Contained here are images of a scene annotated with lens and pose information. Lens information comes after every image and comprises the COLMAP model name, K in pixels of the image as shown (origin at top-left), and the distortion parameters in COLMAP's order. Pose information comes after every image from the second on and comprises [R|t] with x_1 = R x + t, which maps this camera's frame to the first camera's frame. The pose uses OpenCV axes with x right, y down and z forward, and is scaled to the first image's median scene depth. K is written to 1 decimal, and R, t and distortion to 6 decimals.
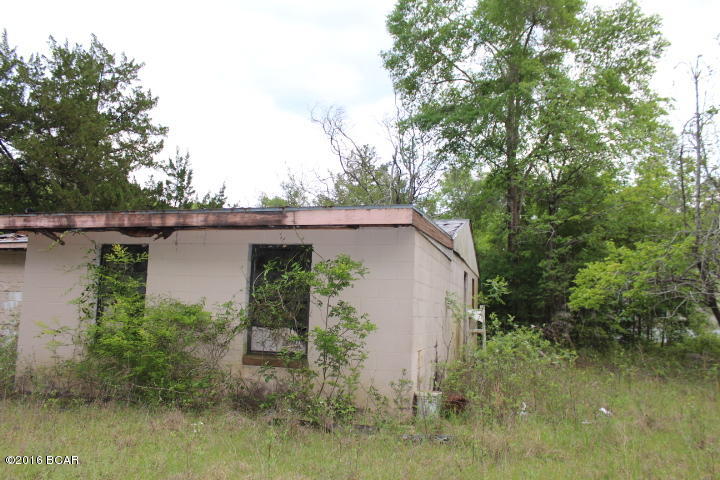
lens RADIAL K [[585.4, 0, 360.0], [0, 585.4, 240.0], [0, 0, 1]] dist [-0.178197, 0.151985]
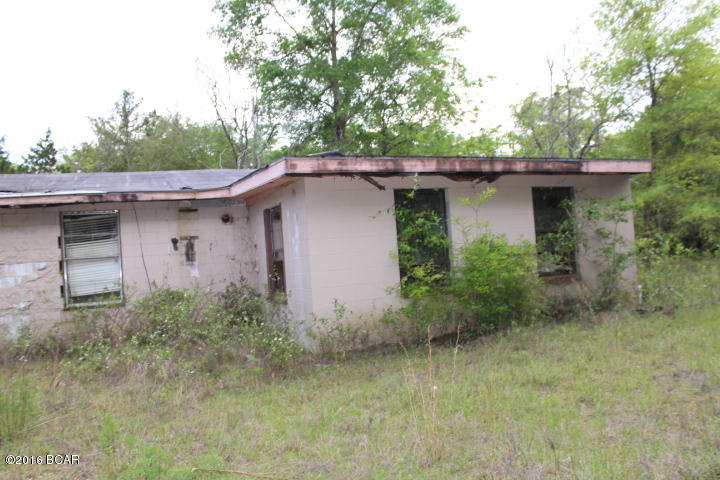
lens RADIAL K [[585.4, 0, 360.0], [0, 585.4, 240.0], [0, 0, 1]] dist [-0.178197, 0.151985]
pose [[0.803678, -0.065360, 0.591464, -1.191455], [0.016048, 0.995969, 0.088254, 0.005145], [-0.594848, -0.061436, 0.801487, 0.238882]]
